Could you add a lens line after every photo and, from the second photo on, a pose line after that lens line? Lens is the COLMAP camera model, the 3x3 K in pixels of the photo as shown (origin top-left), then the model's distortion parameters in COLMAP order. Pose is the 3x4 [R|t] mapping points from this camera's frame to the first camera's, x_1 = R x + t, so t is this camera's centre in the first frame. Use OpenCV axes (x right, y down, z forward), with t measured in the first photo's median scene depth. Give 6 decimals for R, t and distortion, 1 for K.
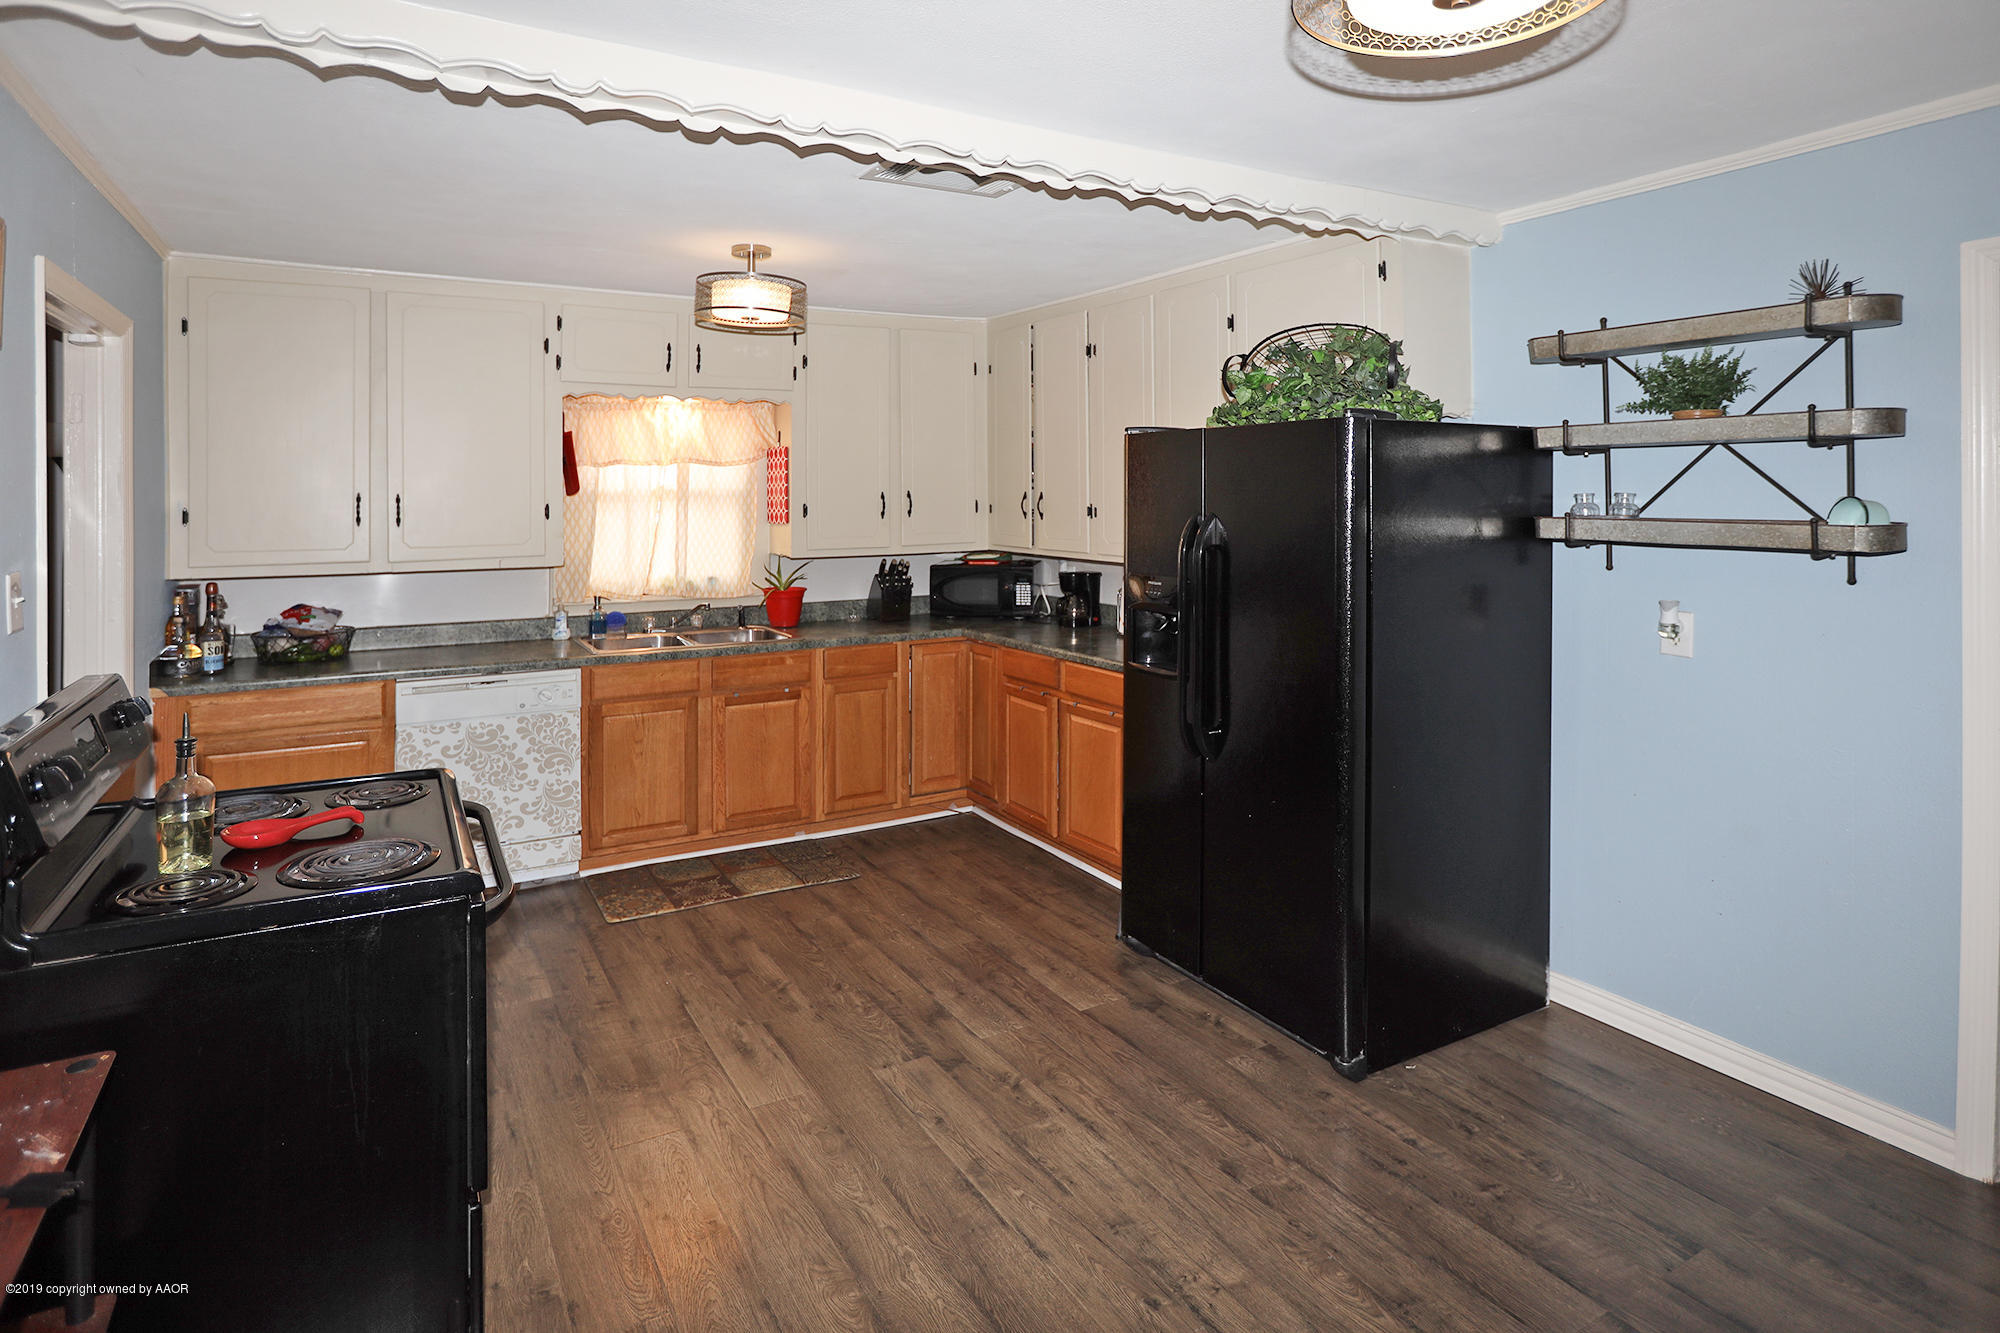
lens RADIAL K [[1063.0, 0, 1000.4], [0, 1063.0, 615.3], [0, 0, 1]] dist [-0.058409, 0.001208]
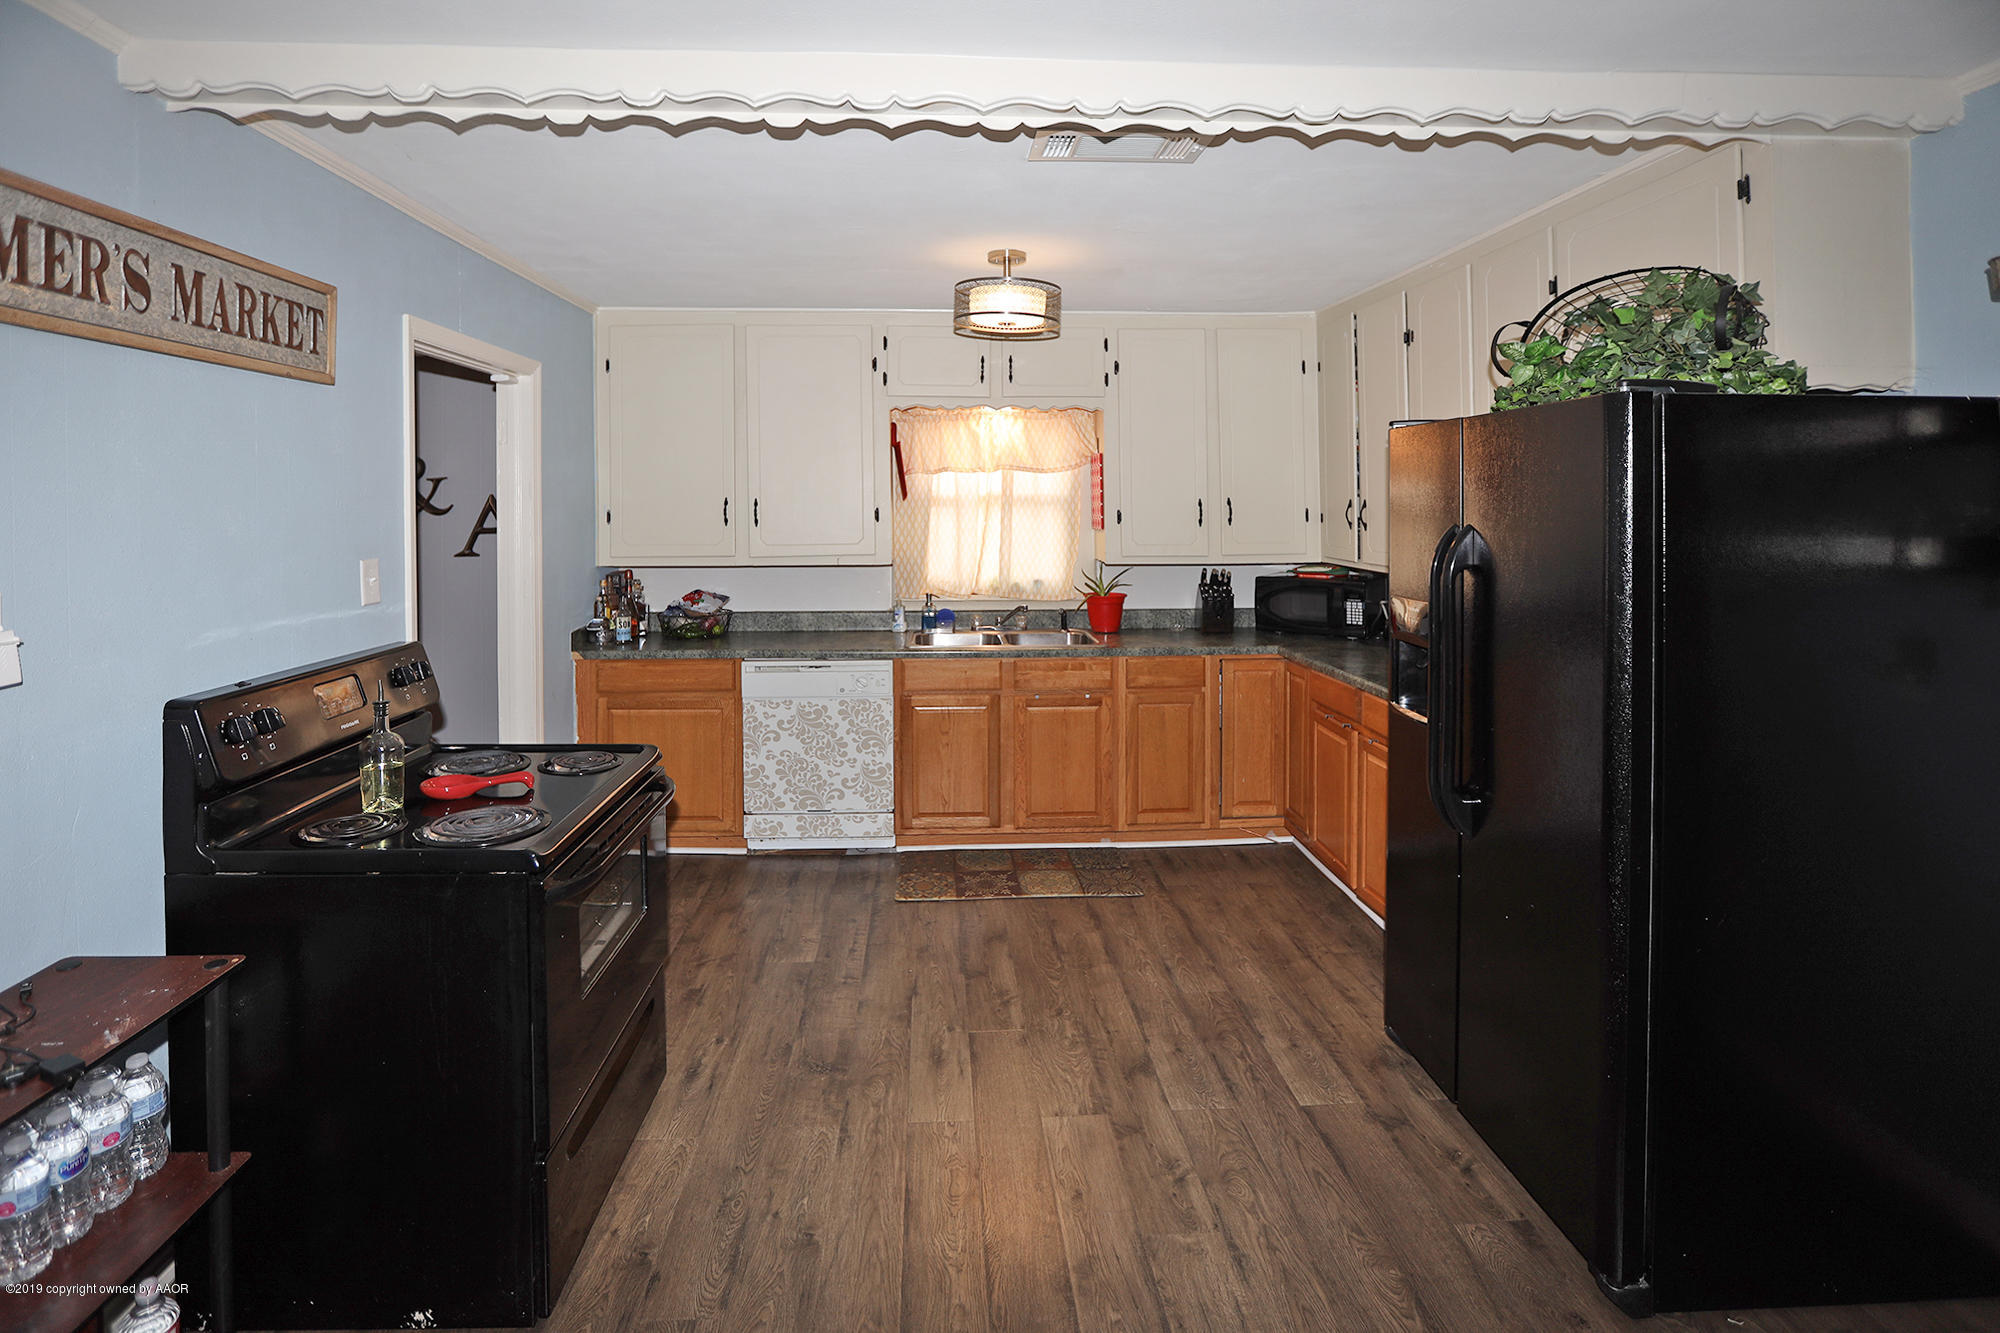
lens RADIAL K [[993.3, 0, 994.4], [0, 993.3, 597.4], [0, 0, 1]] dist [-0.047460, 0.014199]
pose [[0.891749, 0.044580, -0.450330, 0.152704], [-0.053014, 0.998575, -0.006126, -0.013350], [0.449415, 0.029337, 0.892841, 0.135657]]
